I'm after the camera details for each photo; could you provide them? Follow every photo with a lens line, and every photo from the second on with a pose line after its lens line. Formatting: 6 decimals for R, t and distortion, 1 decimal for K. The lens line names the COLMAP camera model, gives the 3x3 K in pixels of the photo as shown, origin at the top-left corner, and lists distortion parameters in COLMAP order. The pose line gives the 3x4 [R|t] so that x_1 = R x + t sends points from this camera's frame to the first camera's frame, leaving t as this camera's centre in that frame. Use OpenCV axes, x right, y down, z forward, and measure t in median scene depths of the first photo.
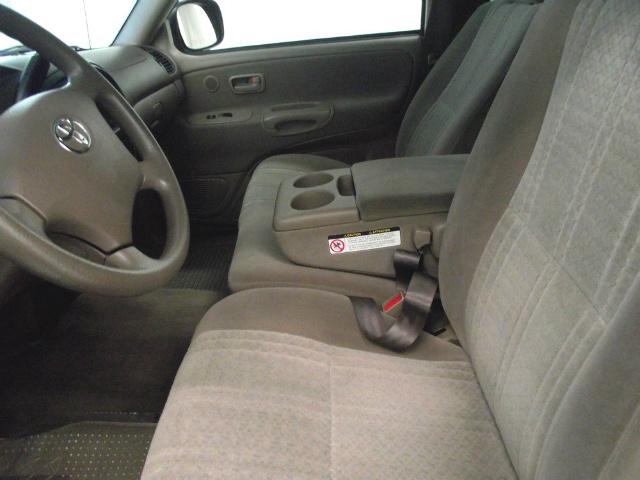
lens RADIAL K [[527.4, 0, 320.0], [0, 527.4, 240.0], [0, 0, 1]] dist [0.005194, 0.016424]
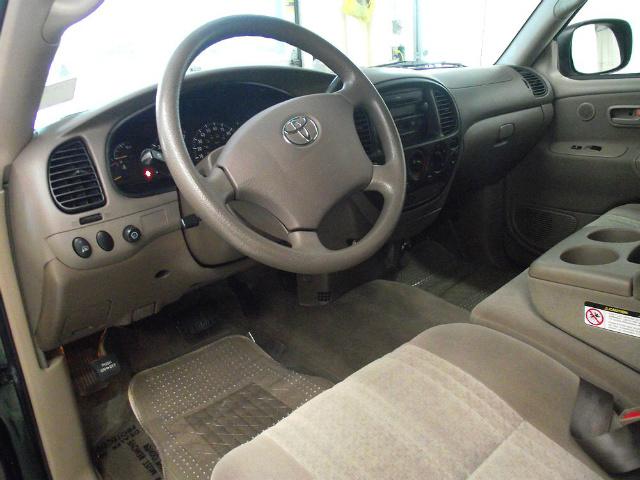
lens RADIAL K [[527.4, 0, 320.0], [0, 527.4, 240.0], [0, 0, 1]] dist [0.005194, 0.016424]
pose [[0.688931, 0.274390, -0.670883, 0.247881], [-0.299033, 0.950733, 0.081770, -0.040257], [0.660268, 0.144282, 0.737041, 0.100224]]
